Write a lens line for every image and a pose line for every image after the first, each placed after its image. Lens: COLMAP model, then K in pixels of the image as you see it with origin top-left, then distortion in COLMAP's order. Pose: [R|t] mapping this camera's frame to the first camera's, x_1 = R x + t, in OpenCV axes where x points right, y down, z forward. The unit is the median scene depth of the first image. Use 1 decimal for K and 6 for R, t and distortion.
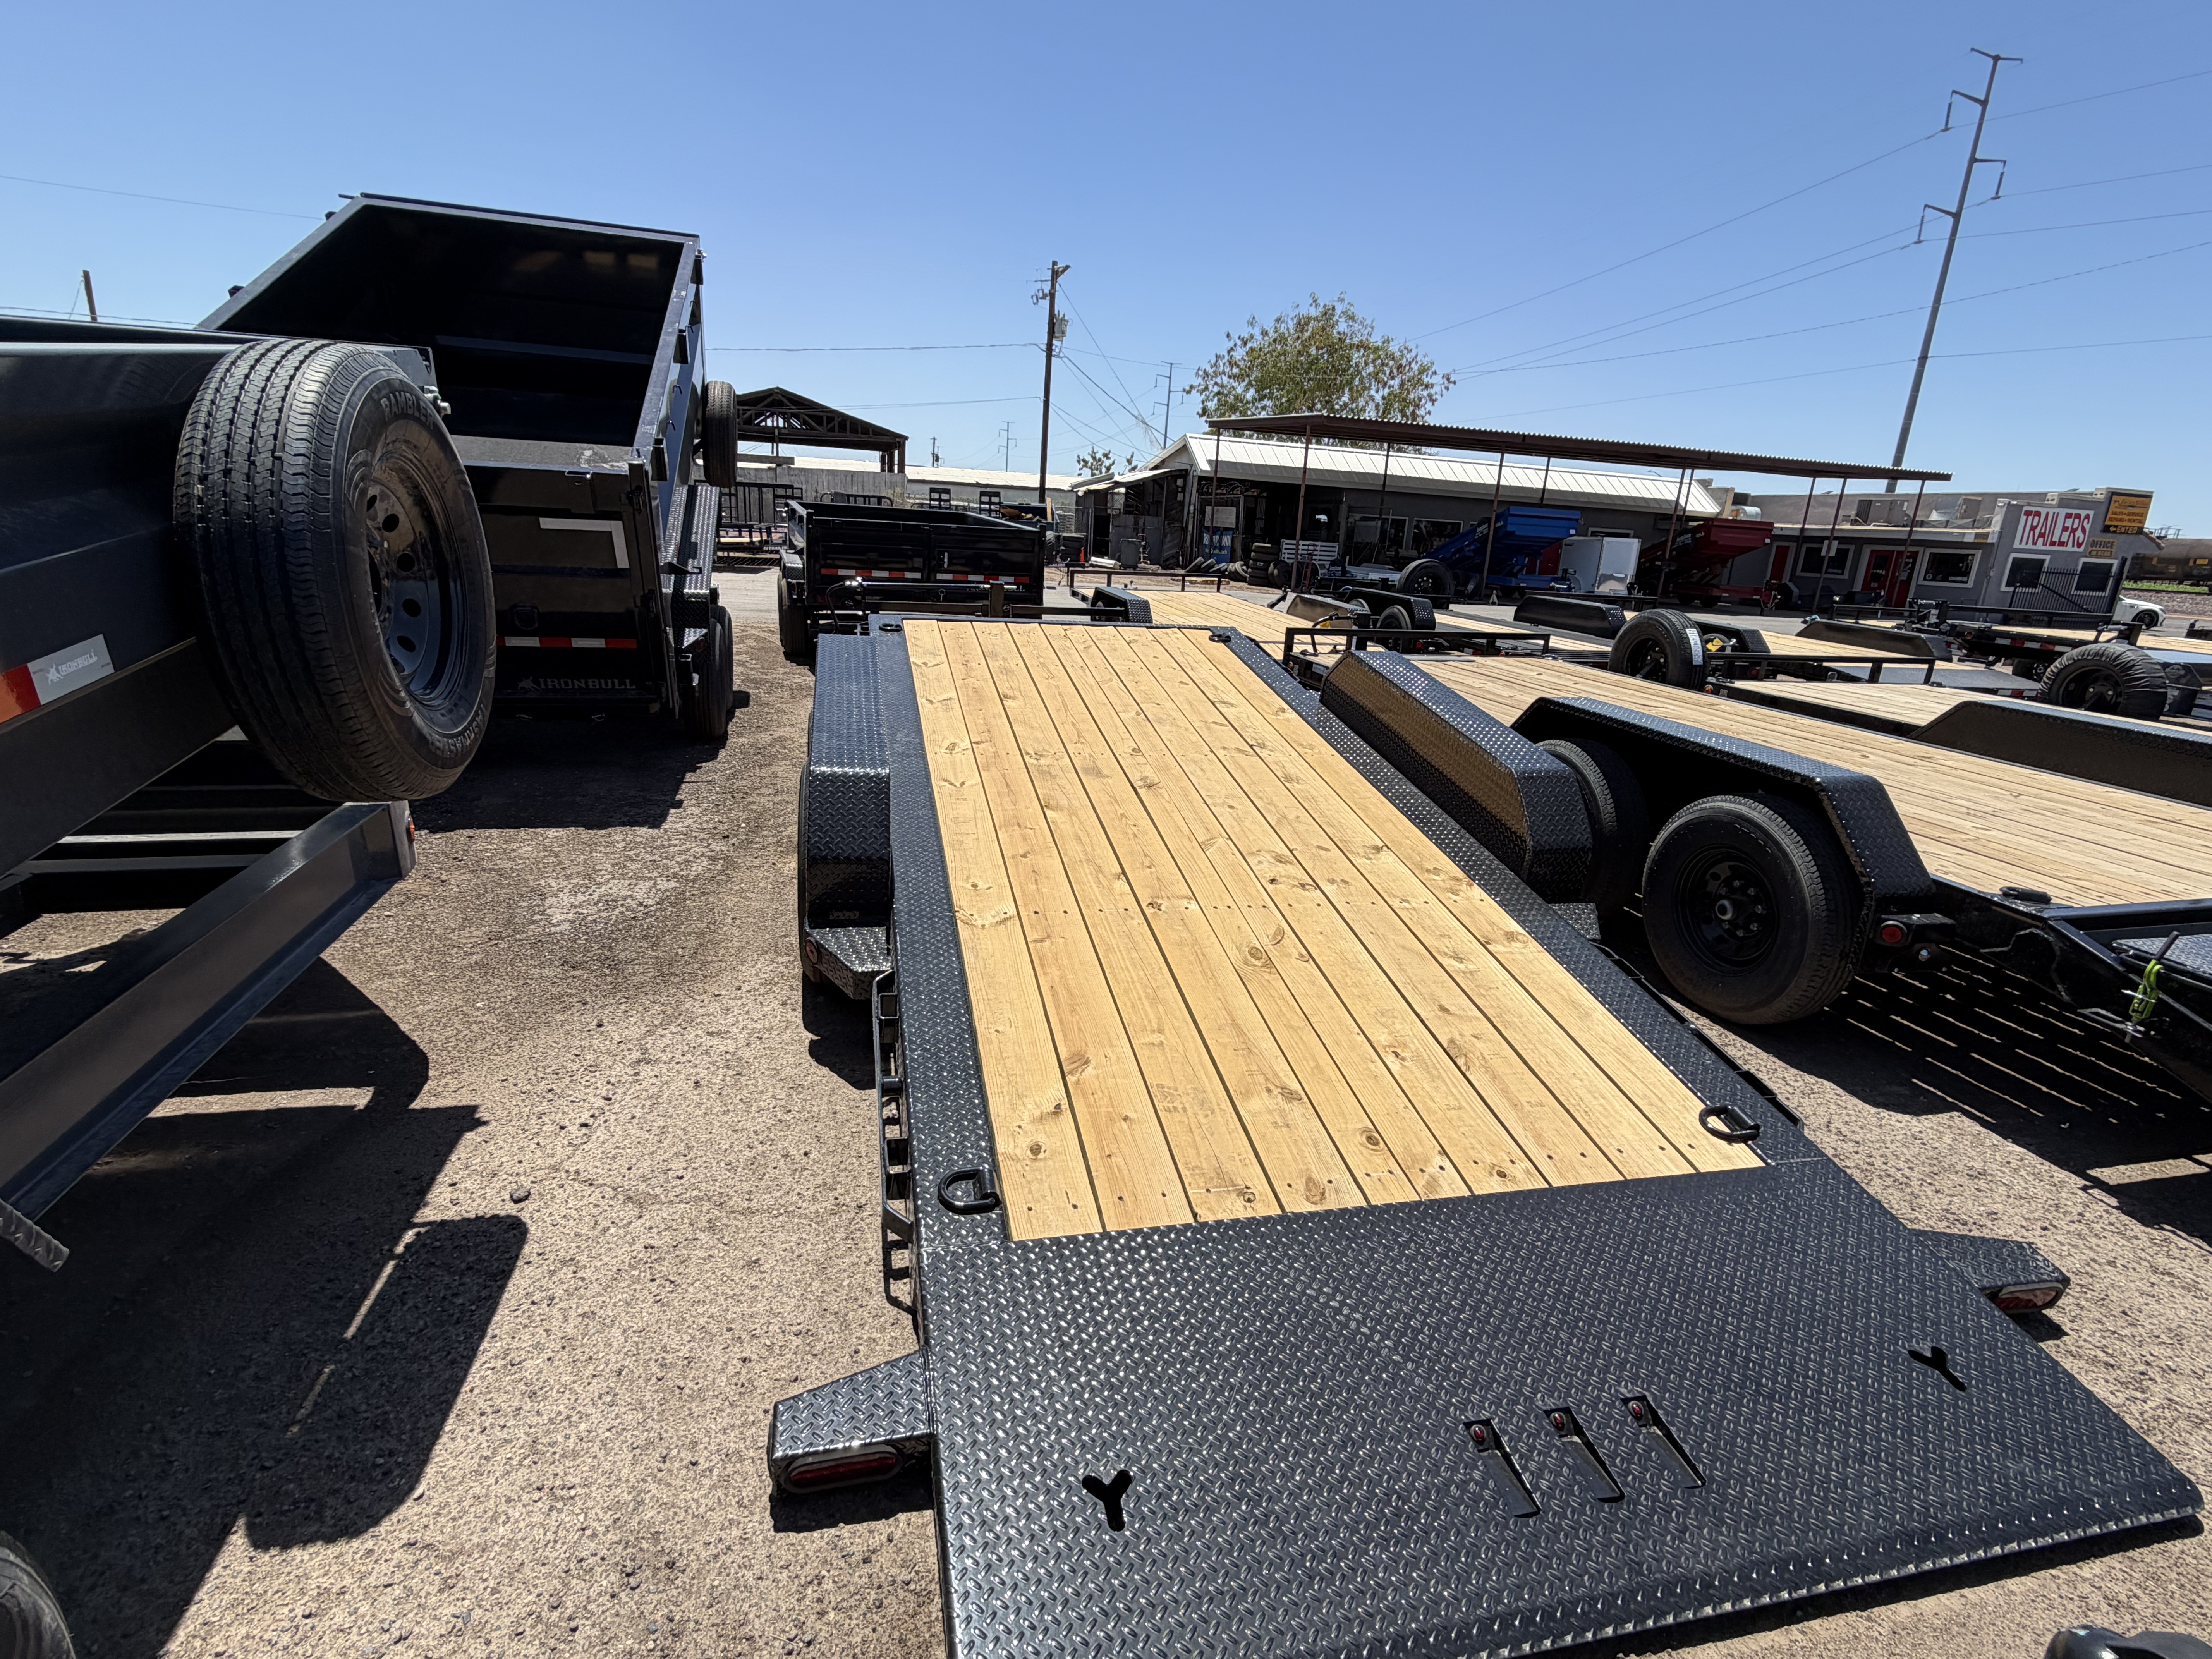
lens RADIAL K [[1070.4, 0, 1099.9], [0, 1070.4, 834.3], [0, 0, 1]] dist [-0.000711, -0.001682]
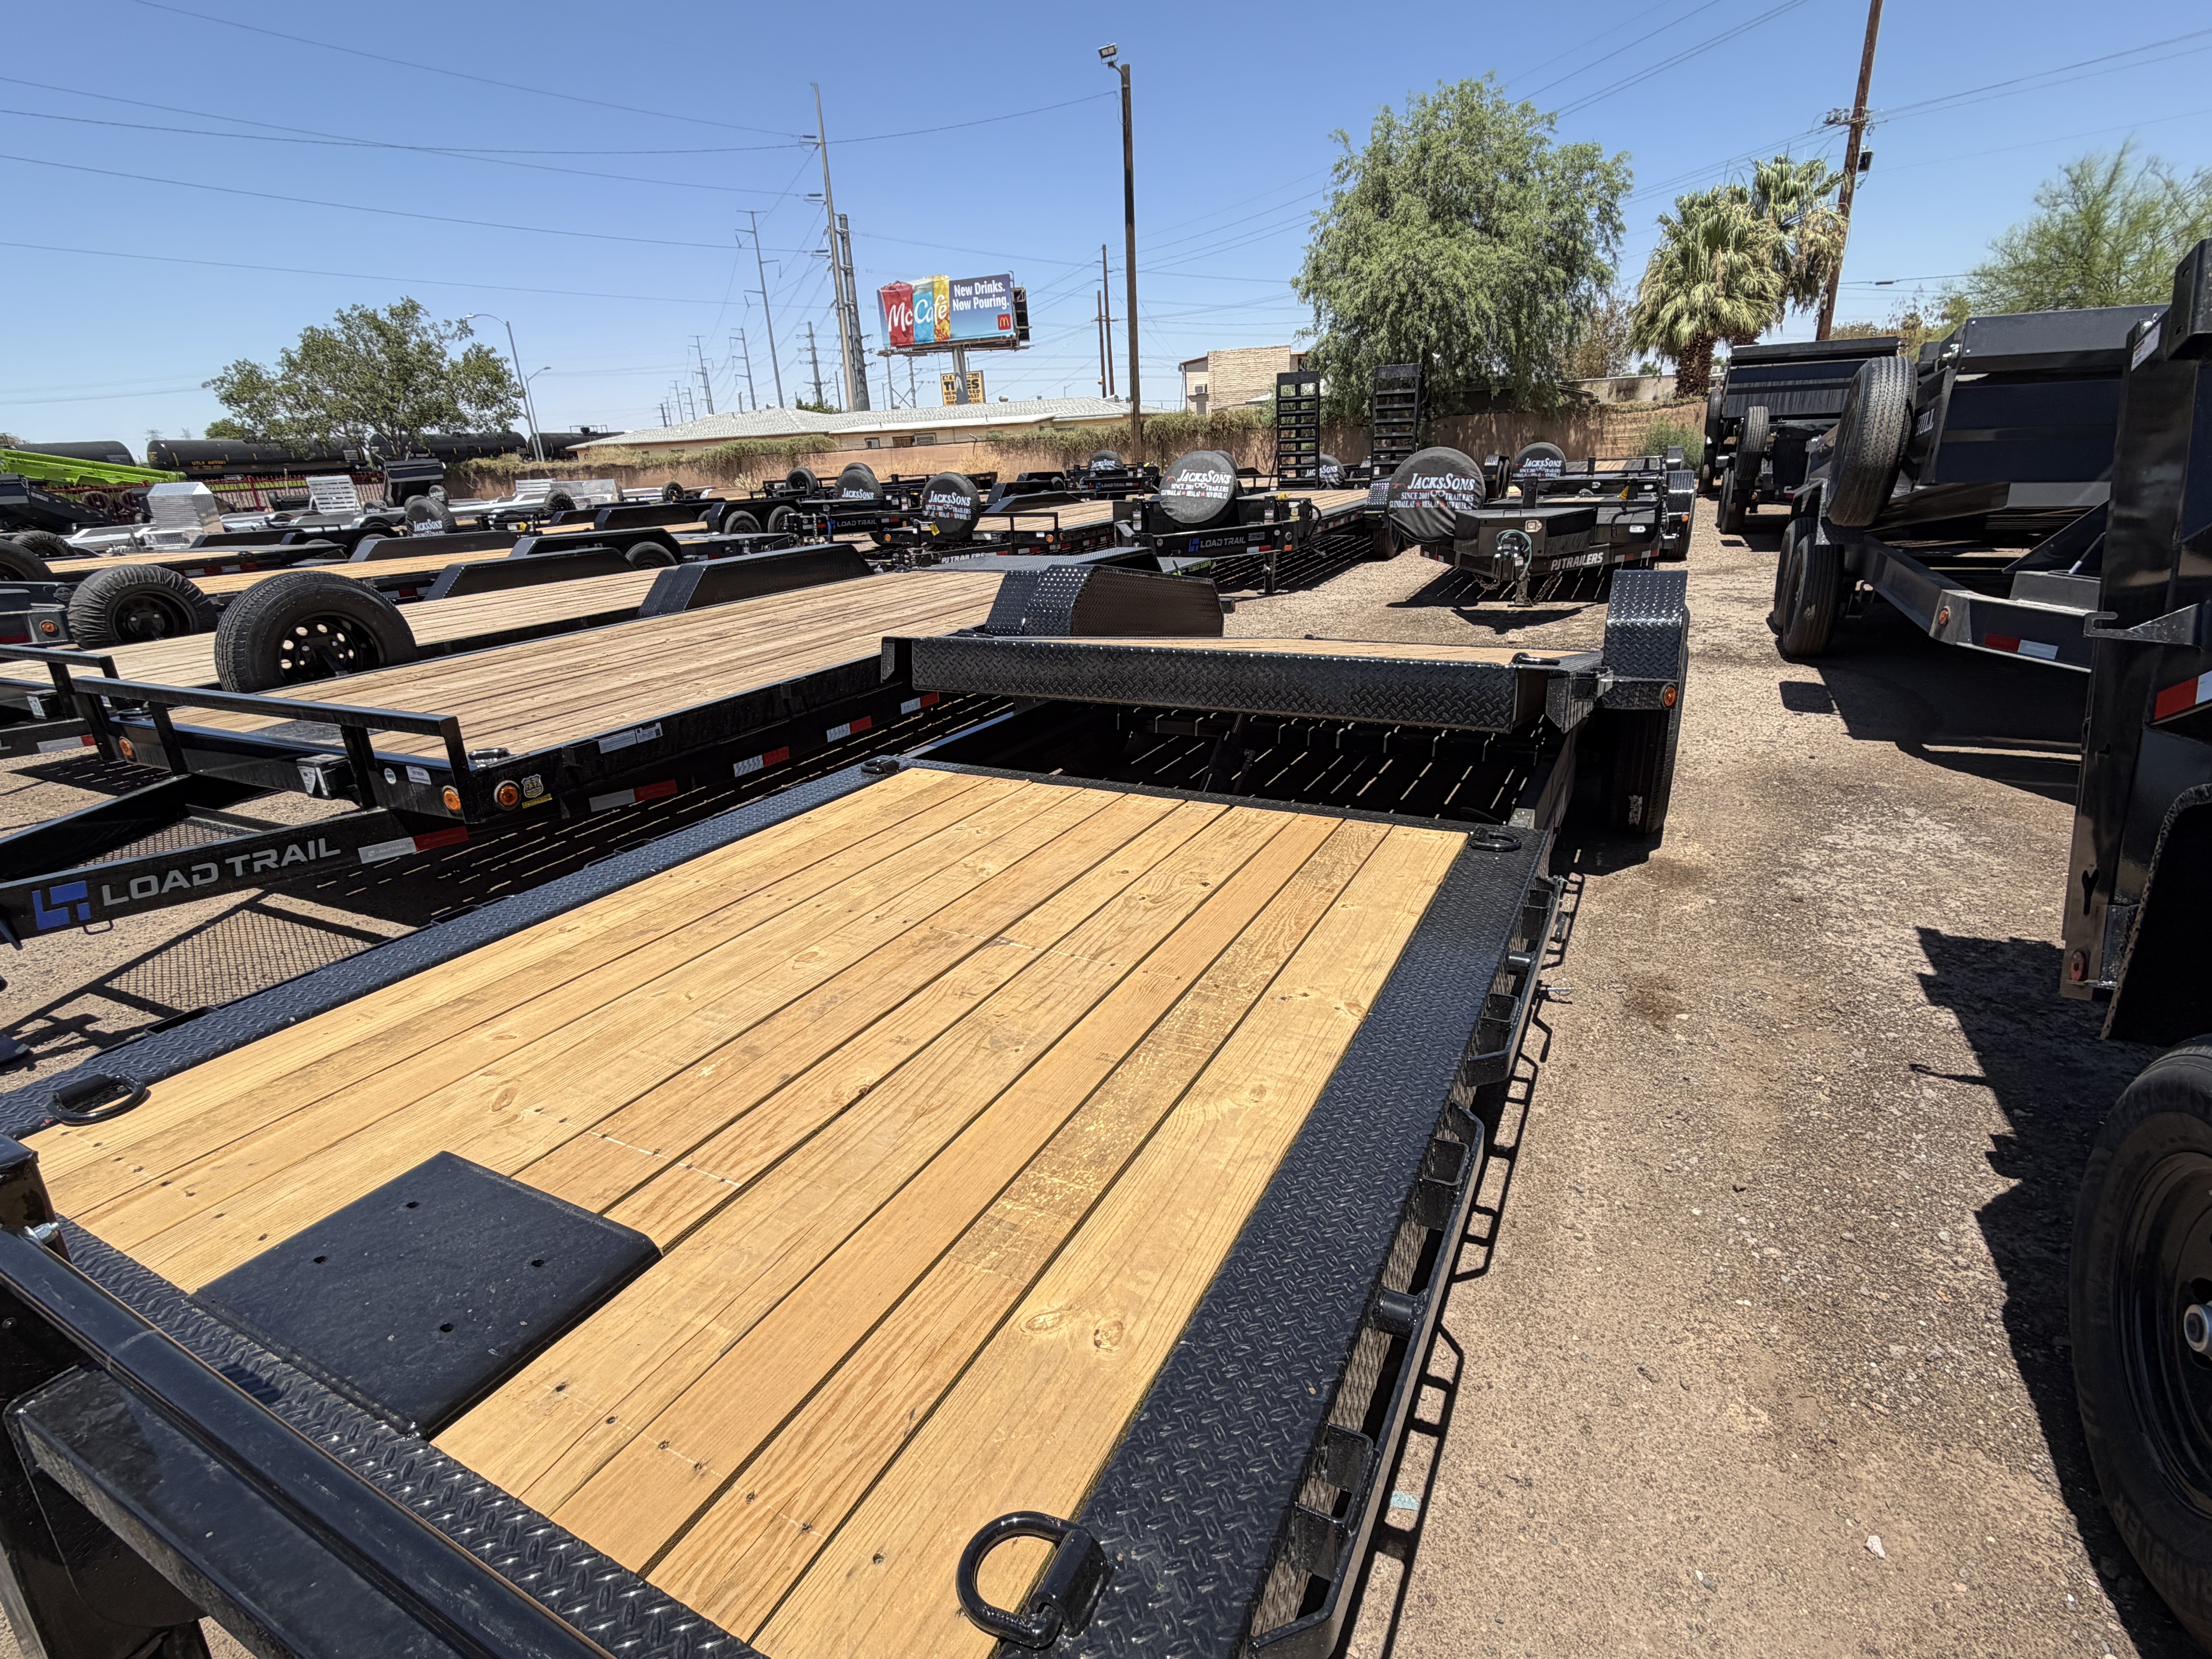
lens RADIAL K [[1075.8, 0, 1100.5], [0, 1075.8, 838.1], [0, 0, 1]] dist [-0.003446, 0.001379]
pose [[-0.760462, -0.244414, 0.601631, -0.061250], [0.187774, 0.804126, 0.564024, -0.076084], [-0.621642, 0.541889, -0.565612, 0.244718]]
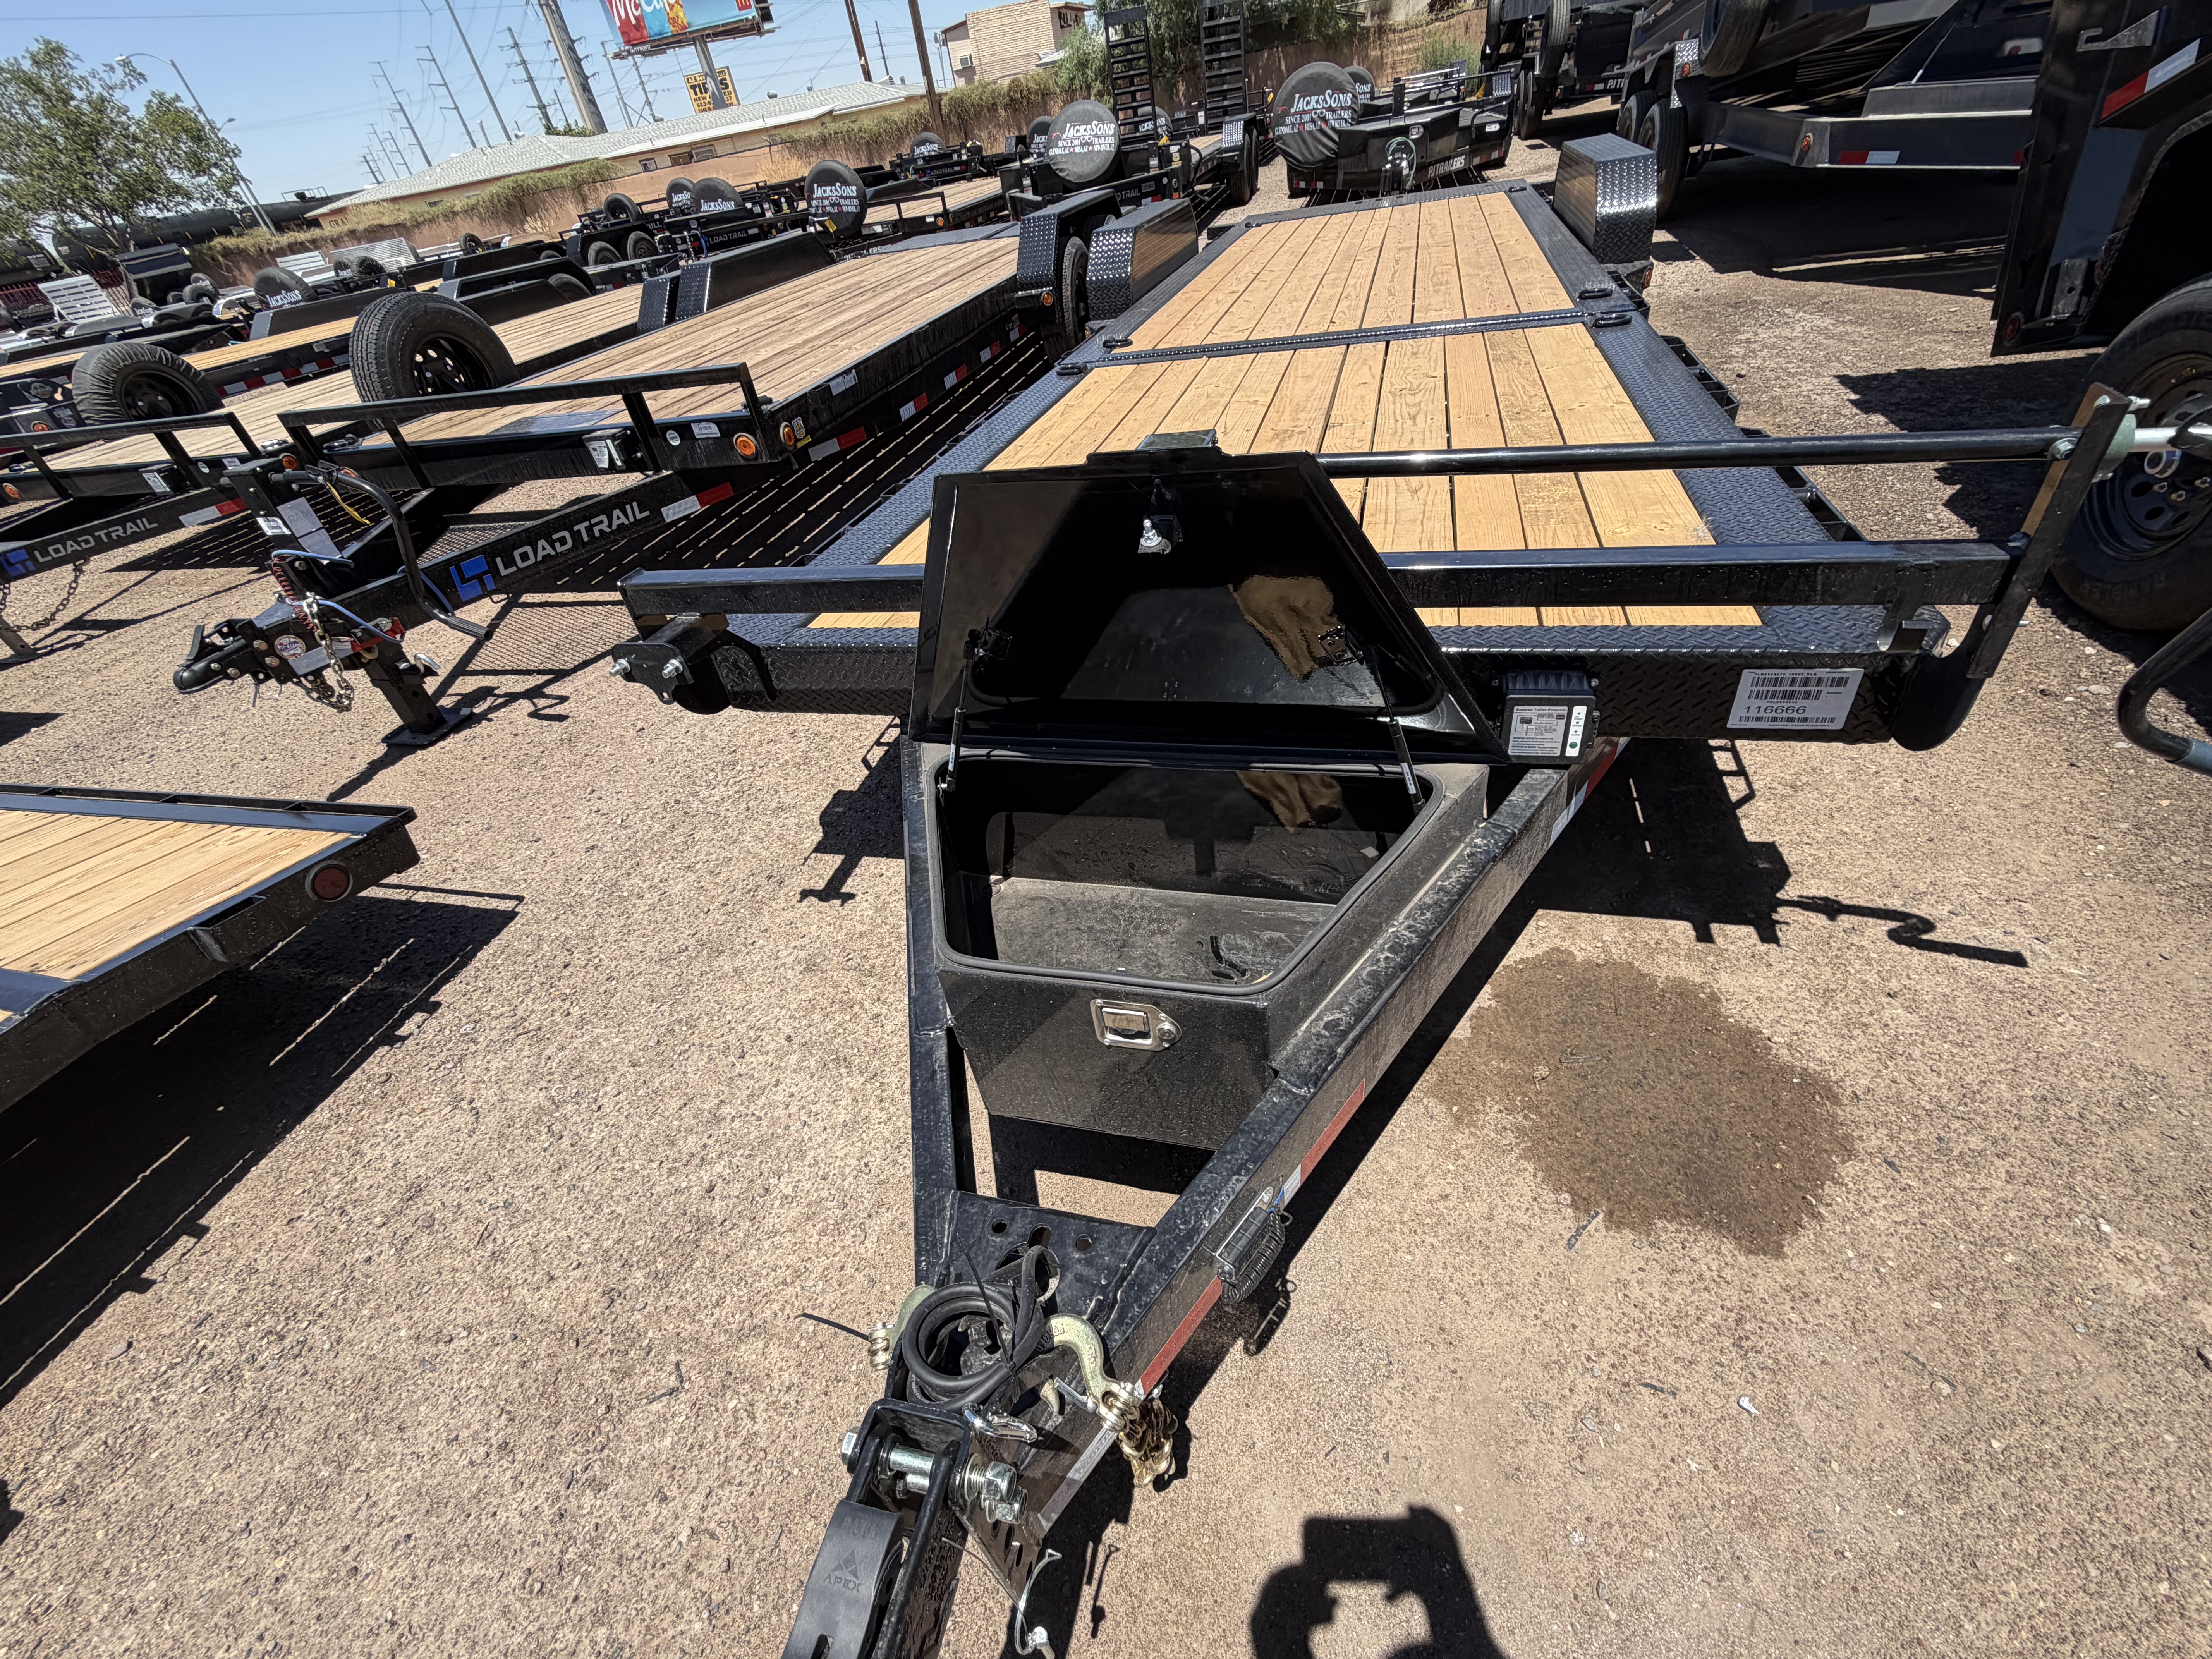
lens RADIAL K [[920.5, 0, 1101.6], [0, 920.5, 832.9], [0, 0, 1]] dist [-0.000681, -0.000039]
pose [[-0.878700, -0.239535, 0.412927, -0.041549], [0.223186, 0.558500, 0.798915, -0.082162], [-0.421988, 0.794167, -0.437293, 0.284280]]
